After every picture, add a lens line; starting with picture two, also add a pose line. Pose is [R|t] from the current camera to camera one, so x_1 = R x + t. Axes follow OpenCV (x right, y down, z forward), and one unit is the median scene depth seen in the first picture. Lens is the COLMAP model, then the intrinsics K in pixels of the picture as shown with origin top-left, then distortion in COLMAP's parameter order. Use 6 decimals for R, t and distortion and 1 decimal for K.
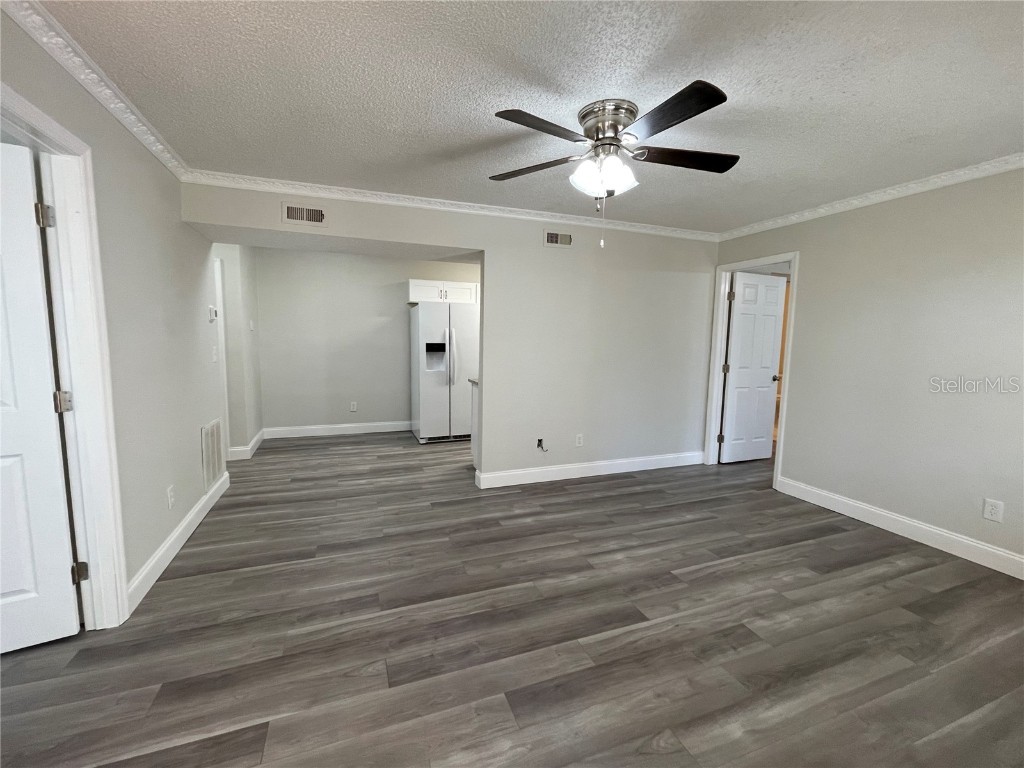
lens RADIAL K [[411.9, 0, 507.5], [0, 411.9, 384.3], [0, 0, 1]] dist [0.000764, 0.000163]
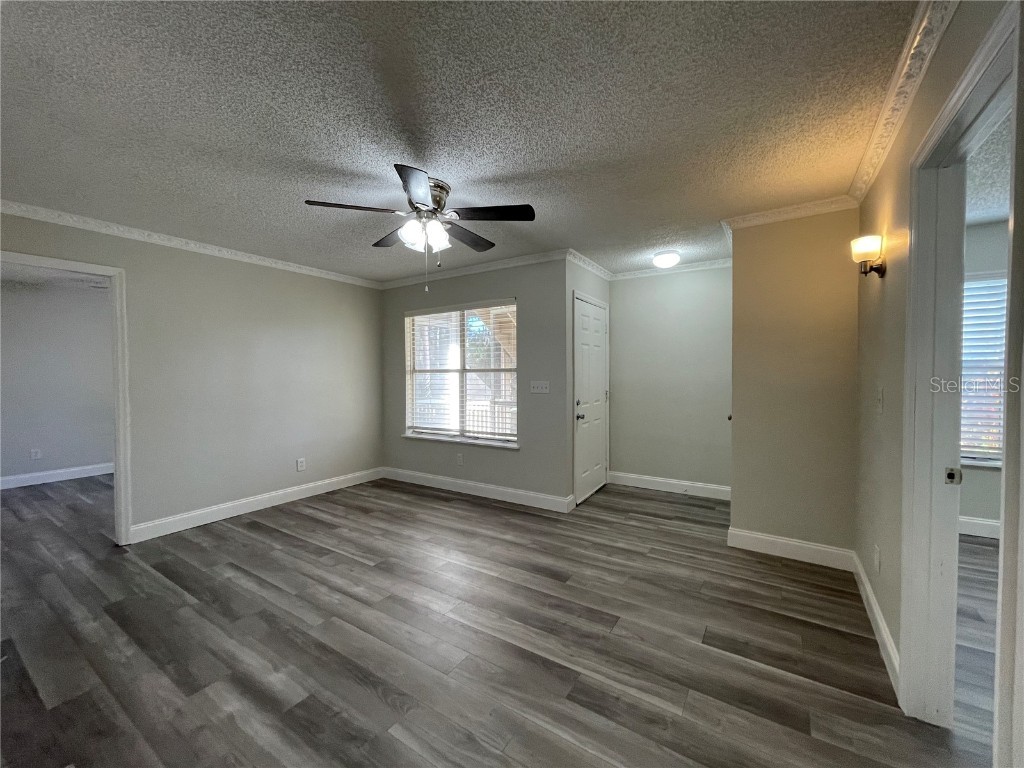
lens RADIAL K [[411.9, 0, 506.6], [0, 411.9, 382.9], [0, 0, 1]] dist [0.000764, 0.000163]
pose [[-0.567066, -0.035218, 0.822919, -0.688841], [0.090967, 0.990296, 0.105066, -0.131776], [-0.818634, 0.134438, -0.558359, 1.150635]]
